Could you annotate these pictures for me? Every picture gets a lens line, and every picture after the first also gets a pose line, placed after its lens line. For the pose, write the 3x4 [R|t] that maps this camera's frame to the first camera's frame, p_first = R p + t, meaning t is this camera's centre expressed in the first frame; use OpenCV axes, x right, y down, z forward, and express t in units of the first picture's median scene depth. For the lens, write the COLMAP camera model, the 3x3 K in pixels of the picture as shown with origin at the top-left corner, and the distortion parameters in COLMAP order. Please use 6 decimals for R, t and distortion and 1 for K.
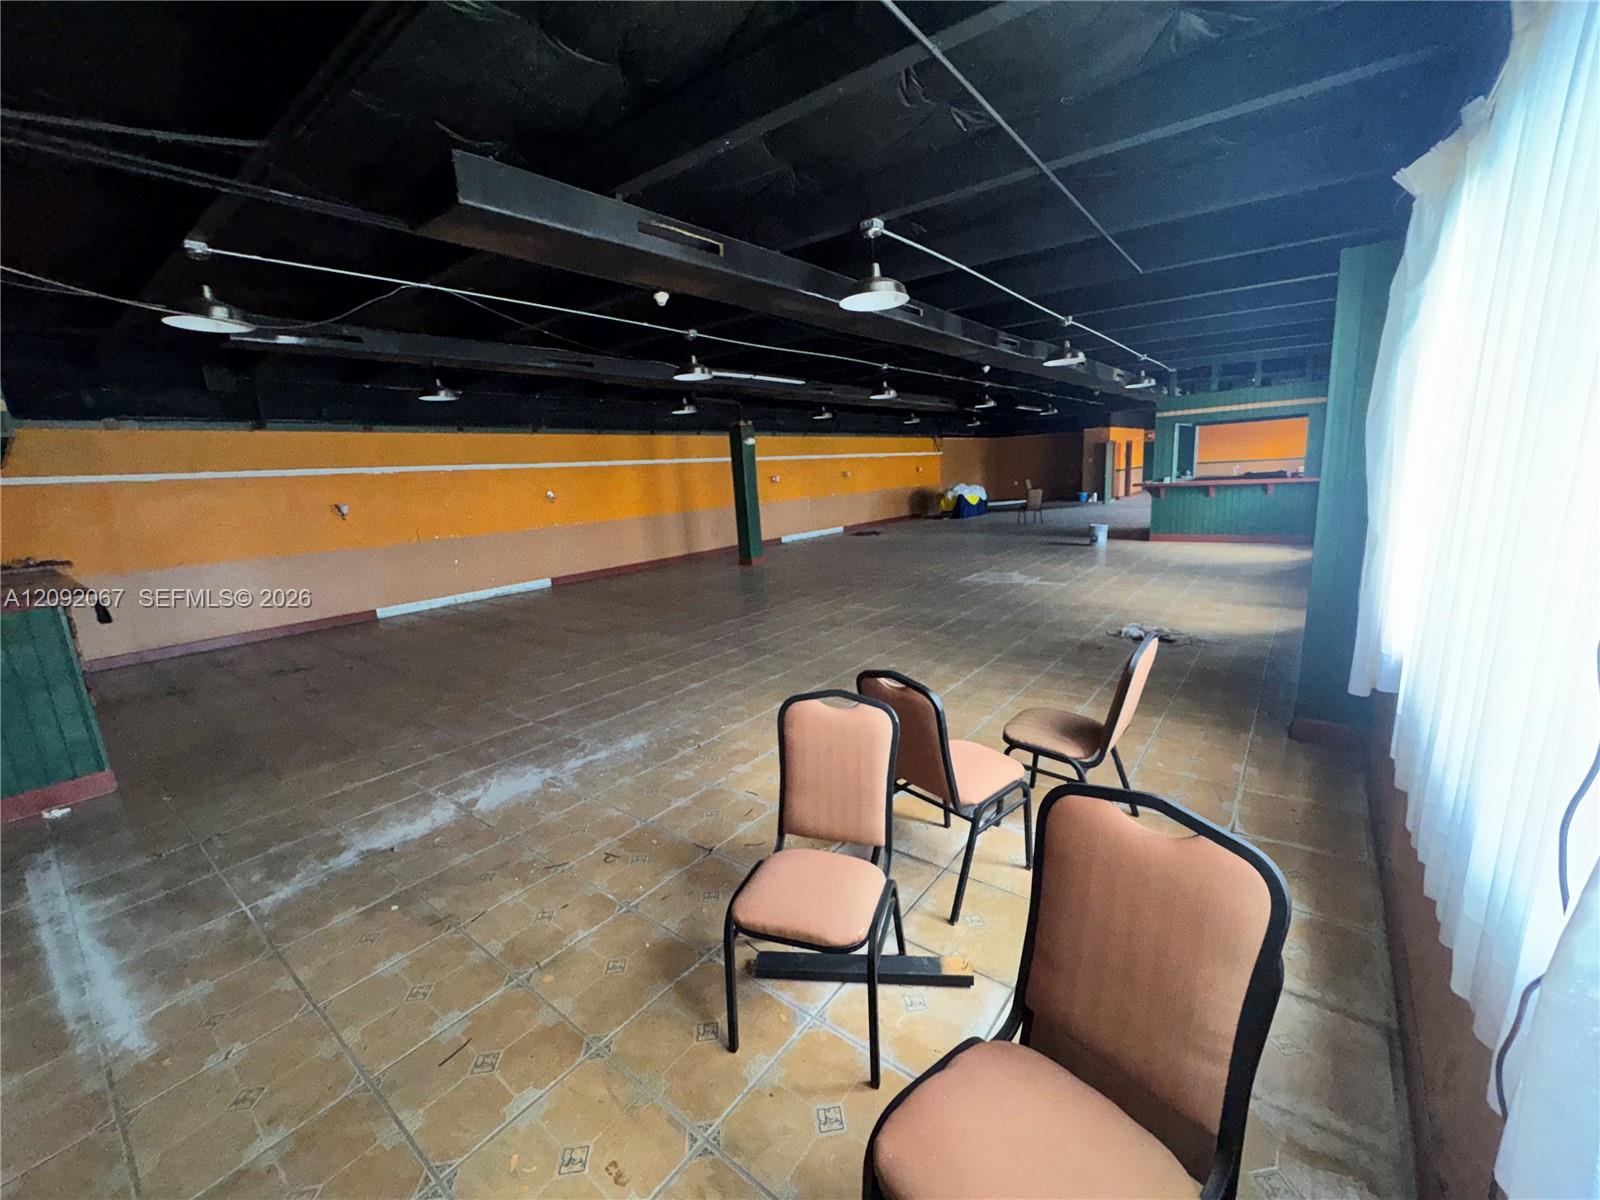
lens RADIAL K [[635.6, 0, 794.2], [0, 635.6, 603.4], [0, 0, 1]] dist [-0.002295, 0.000498]
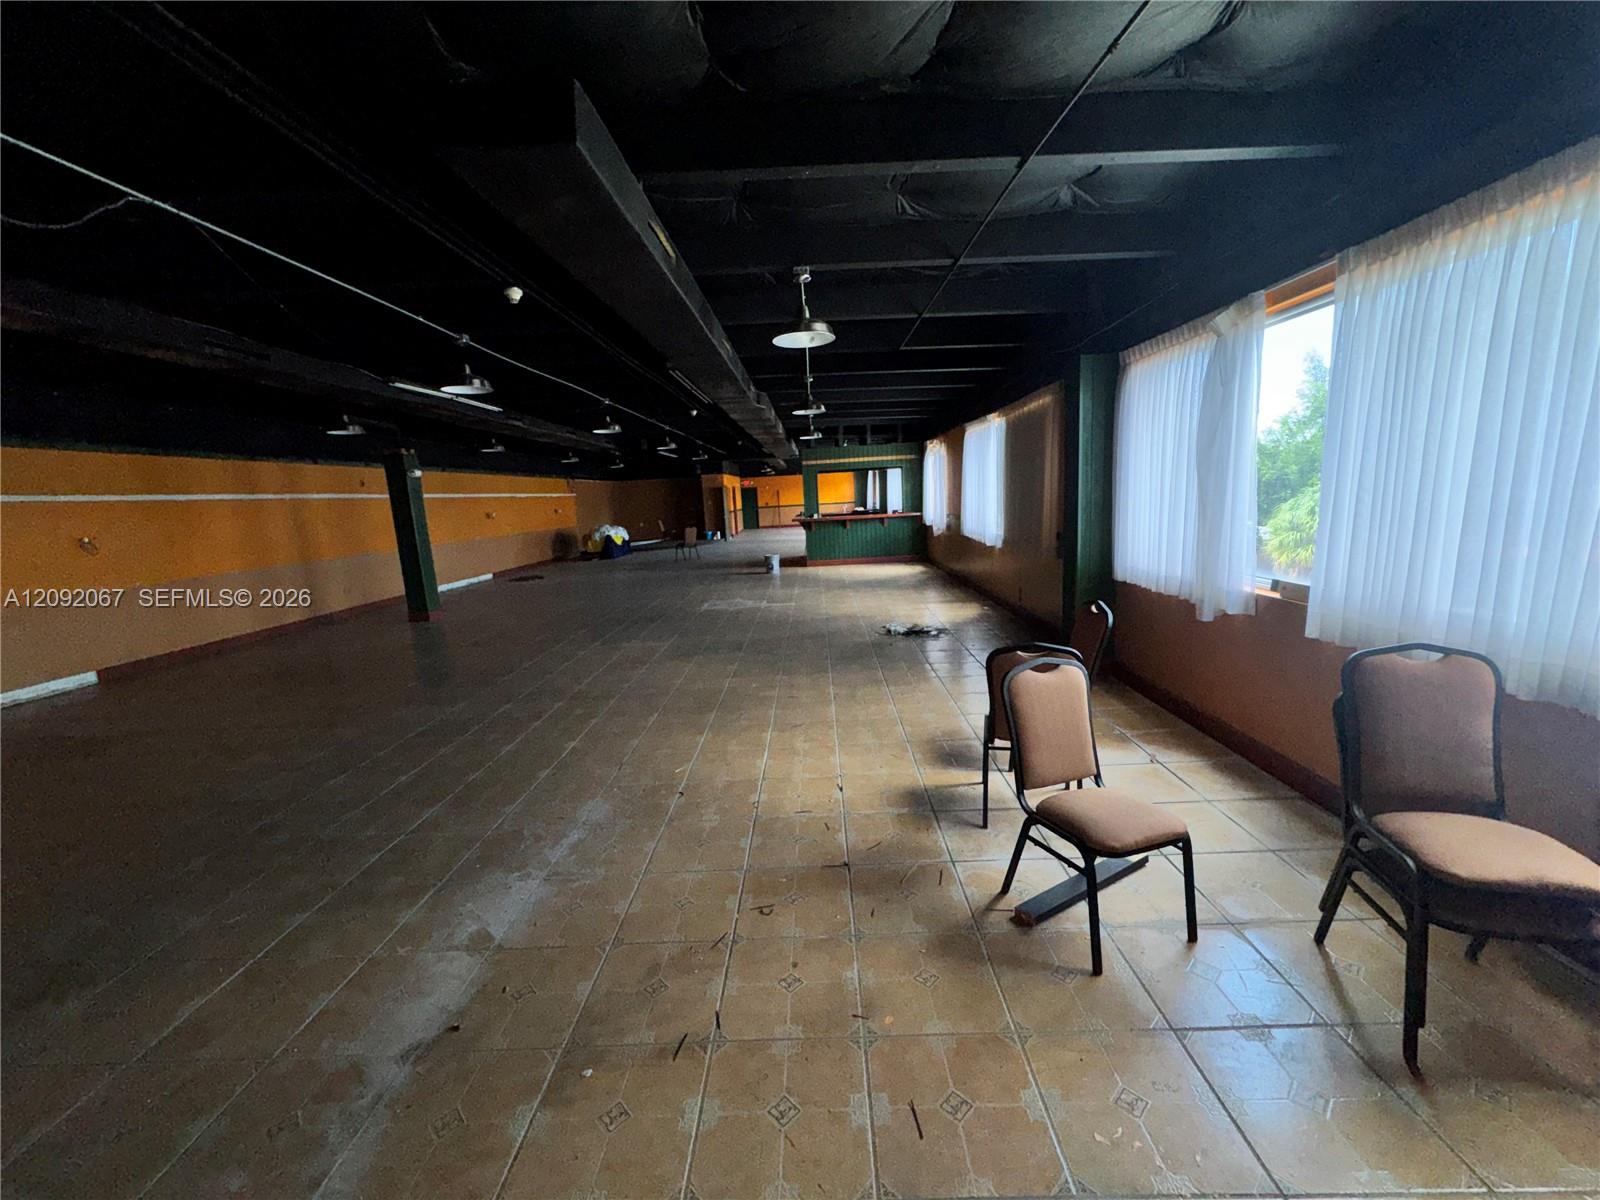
lens RADIAL K [[635.6, 0, 792.9], [0, 635.6, 604.7], [0, 0, 1]] dist [-0.002295, 0.000498]
pose [[0.803249, -0.087390, 0.589198, -0.209286], [0.127118, 0.991541, -0.026234, 0.001616], [-0.581921, 0.095970, 0.807563, 0.061239]]
